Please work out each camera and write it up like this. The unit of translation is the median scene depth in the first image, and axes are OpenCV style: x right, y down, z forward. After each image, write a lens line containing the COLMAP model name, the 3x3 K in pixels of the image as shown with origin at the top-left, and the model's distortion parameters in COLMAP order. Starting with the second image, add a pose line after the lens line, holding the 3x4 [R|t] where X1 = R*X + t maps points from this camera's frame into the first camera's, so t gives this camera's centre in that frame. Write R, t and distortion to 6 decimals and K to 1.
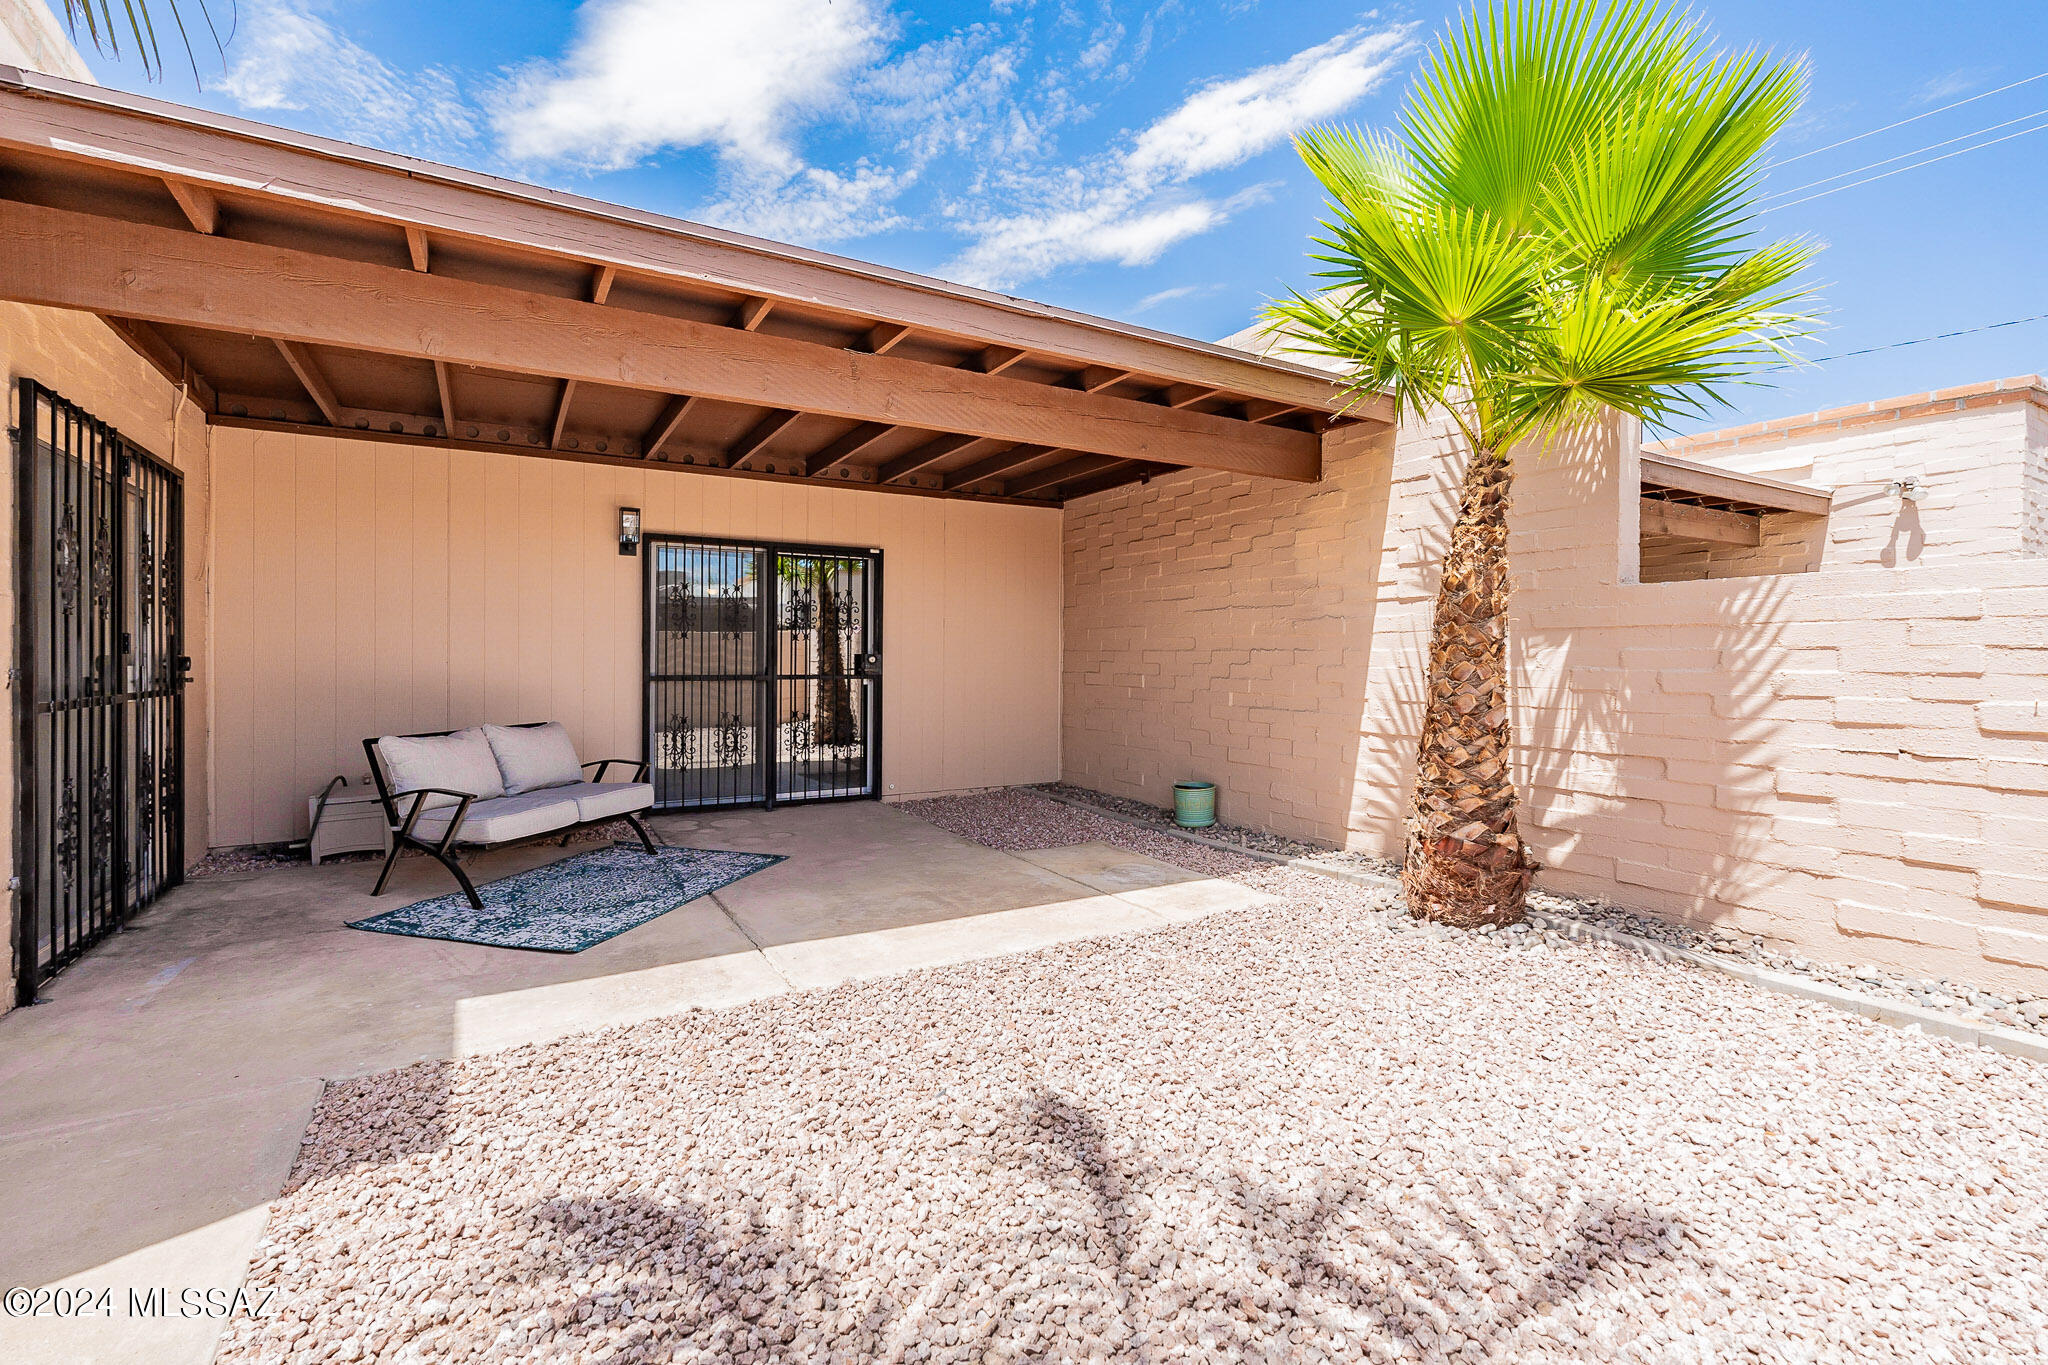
lens RADIAL K [[909.4, 0, 1021.5], [0, 909.4, 661.8], [0, 0, 1]] dist [-0.002923, 0.000526]
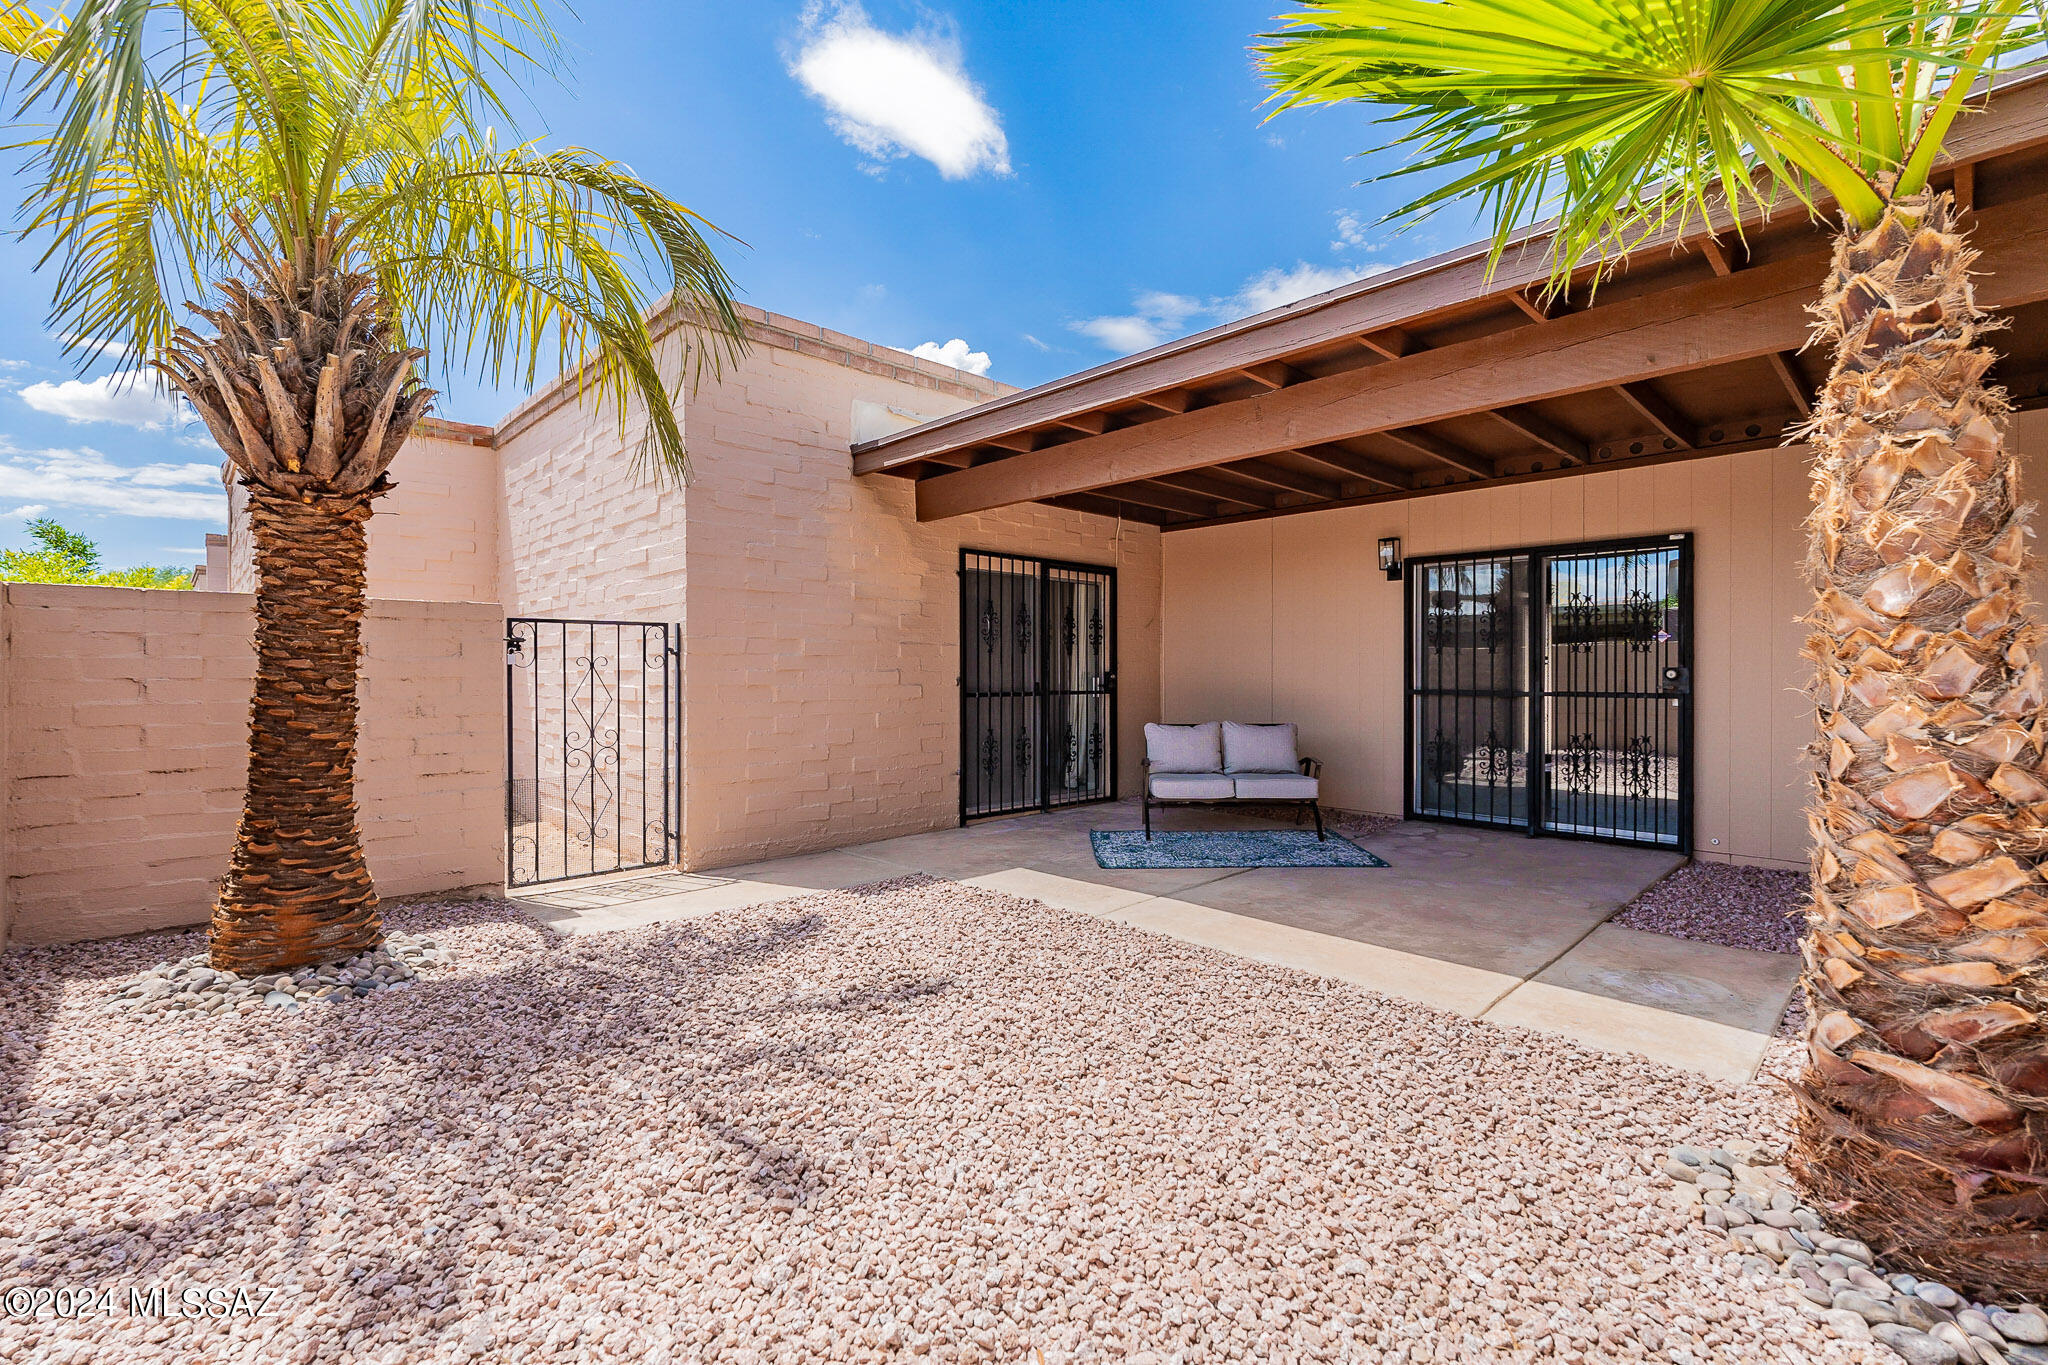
lens RADIAL K [[909.4, 0, 1018.7], [0, 909.4, 683.2], [0, 0, 1]] dist [-0.002923, 0.000526]
pose [[0.225109, 0.006266, -0.974313, 0.538269], [-0.005502, 0.999972, 0.005160, 0.004606], [0.974318, 0.004200, 0.225137, 0.301889]]
